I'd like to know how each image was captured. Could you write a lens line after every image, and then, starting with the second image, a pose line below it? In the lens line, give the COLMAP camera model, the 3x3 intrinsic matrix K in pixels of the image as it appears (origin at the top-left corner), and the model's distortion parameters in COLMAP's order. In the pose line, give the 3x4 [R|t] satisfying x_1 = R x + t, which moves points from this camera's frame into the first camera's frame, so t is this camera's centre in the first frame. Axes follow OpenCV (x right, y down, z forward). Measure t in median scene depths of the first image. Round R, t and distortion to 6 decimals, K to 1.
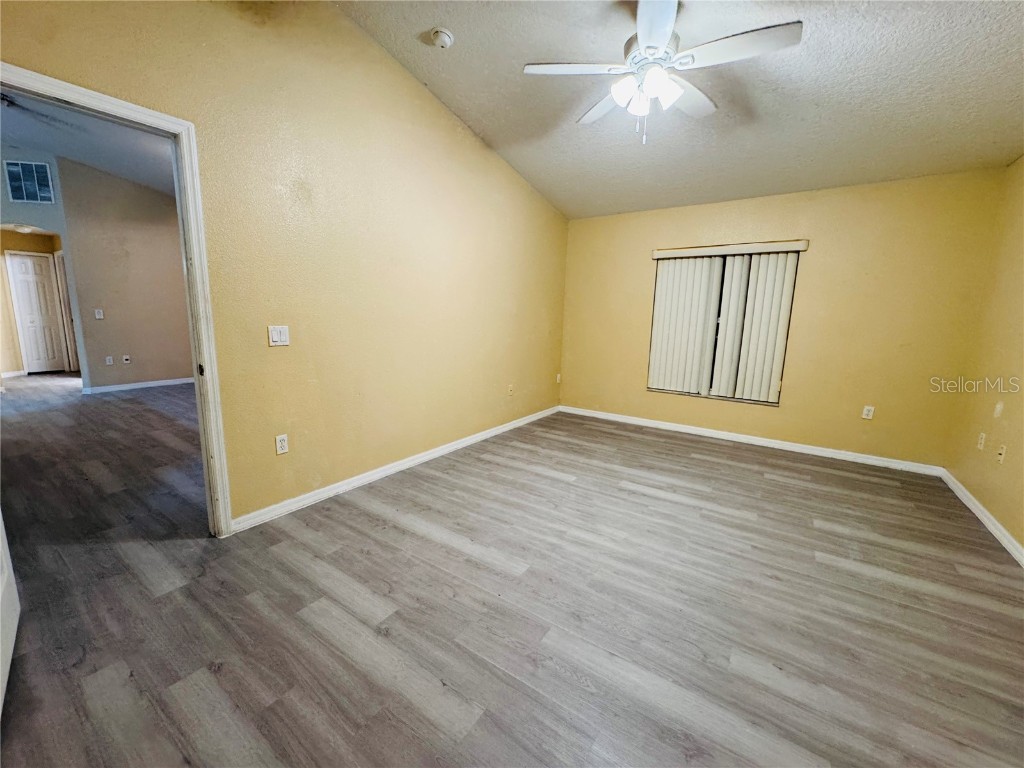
lens RADIAL K [[411.5, 0, 512.0], [0, 411.5, 384.0], [0, 0, 1]] dist [-0.002994, 0.000457]
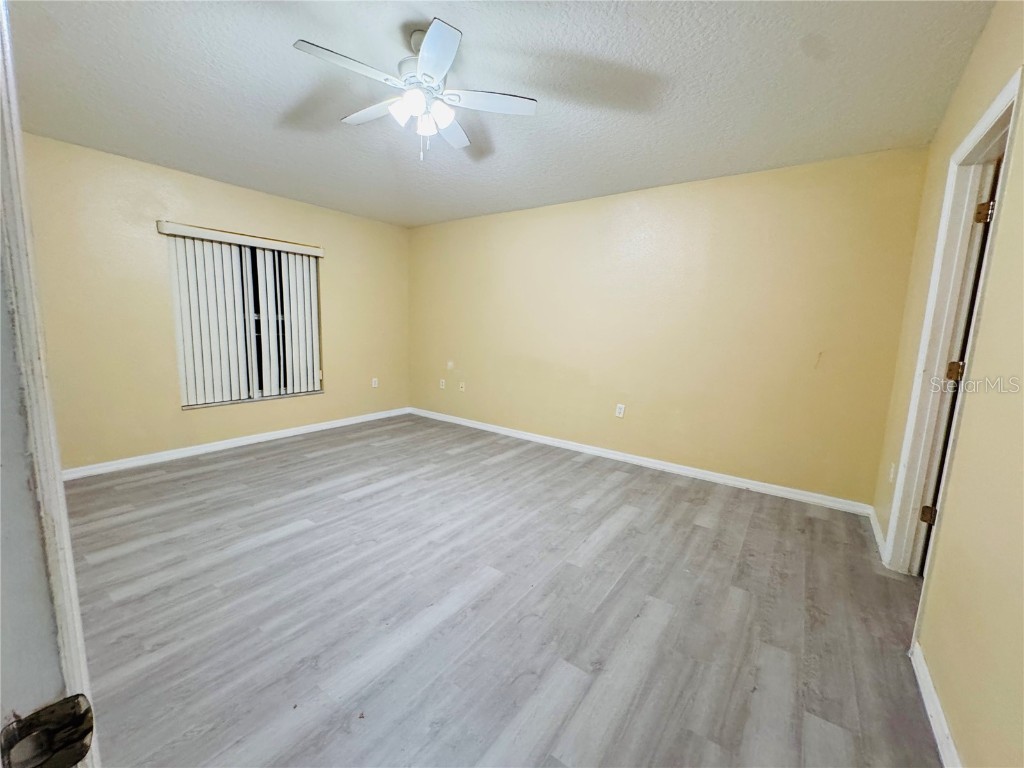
lens RADIAL K [[411.5, 0, 512.0], [0, 411.5, 384.0], [0, 0, 1]] dist [-0.002994, 0.000457]
pose [[0.022809, -0.166410, 0.985793, -0.608955], [0.139330, 0.976956, 0.161694, -0.106419], [-0.989983, 0.133662, 0.045470, 0.574886]]
